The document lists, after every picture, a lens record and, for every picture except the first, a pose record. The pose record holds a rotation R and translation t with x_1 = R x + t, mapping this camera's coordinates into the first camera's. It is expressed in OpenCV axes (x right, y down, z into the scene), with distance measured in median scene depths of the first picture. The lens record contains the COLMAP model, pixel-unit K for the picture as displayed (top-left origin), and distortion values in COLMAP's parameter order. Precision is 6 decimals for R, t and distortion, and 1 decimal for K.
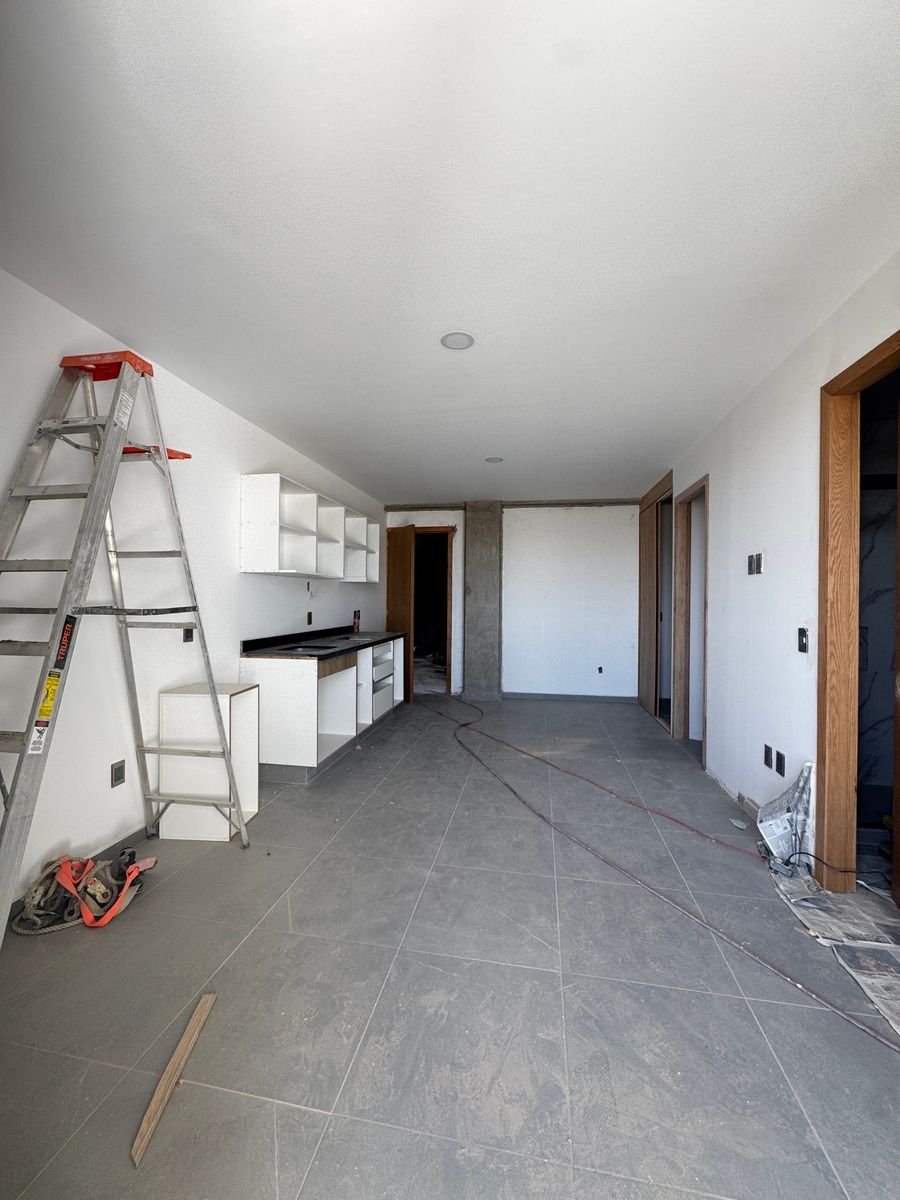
lens RADIAL K [[477.1, 0, 450.5], [0, 477.1, 600.9], [0, 0, 1]] dist [-0.001881, -0.000083]
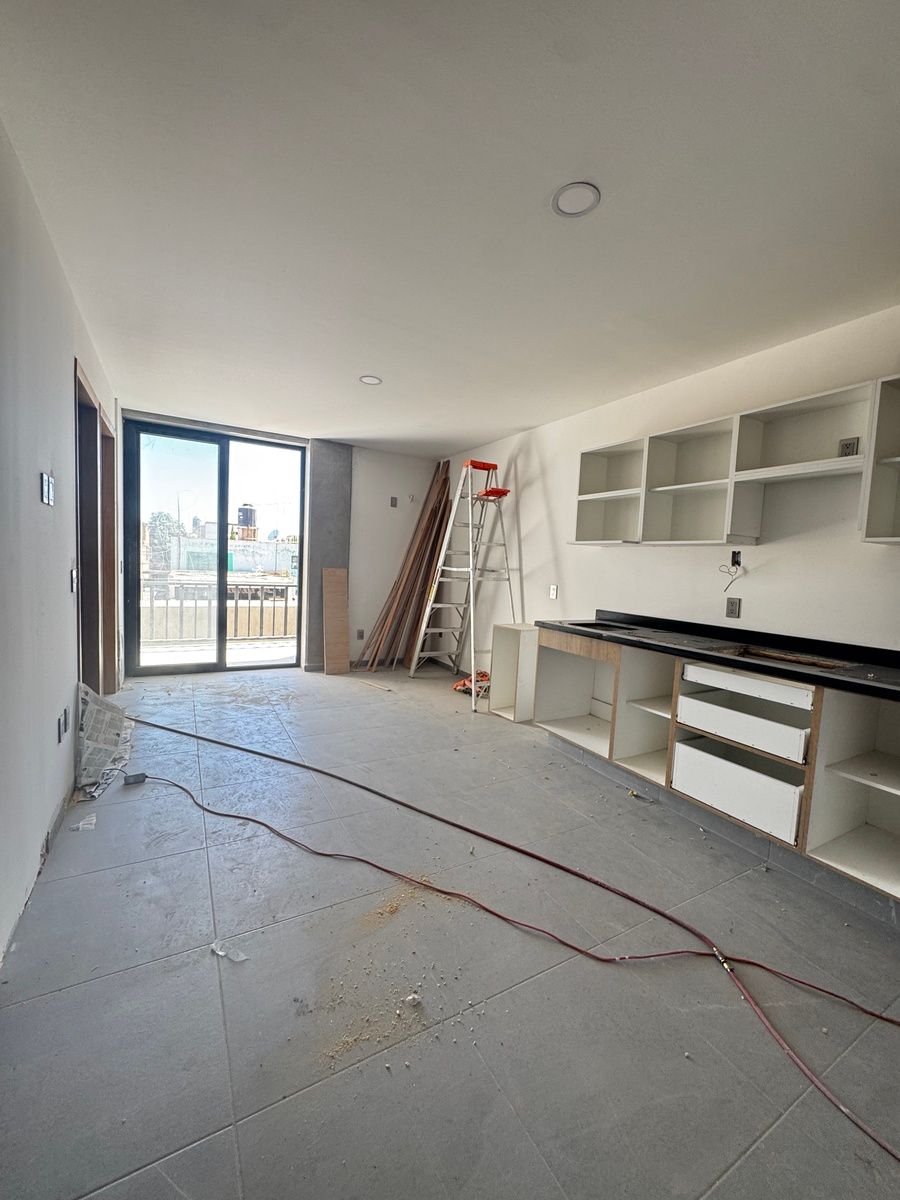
lens RADIAL K [[477.1, 0, 450.5], [0, 477.1, 600.1], [0, 0, 1]] dist [-0.001881, -0.000083]
pose [[-0.768929, 0.004772, -0.639317, 0.399432], [-0.052529, 0.996120, 0.070614, 0.001220], [0.637173, 0.087880, -0.765694, 1.223758]]
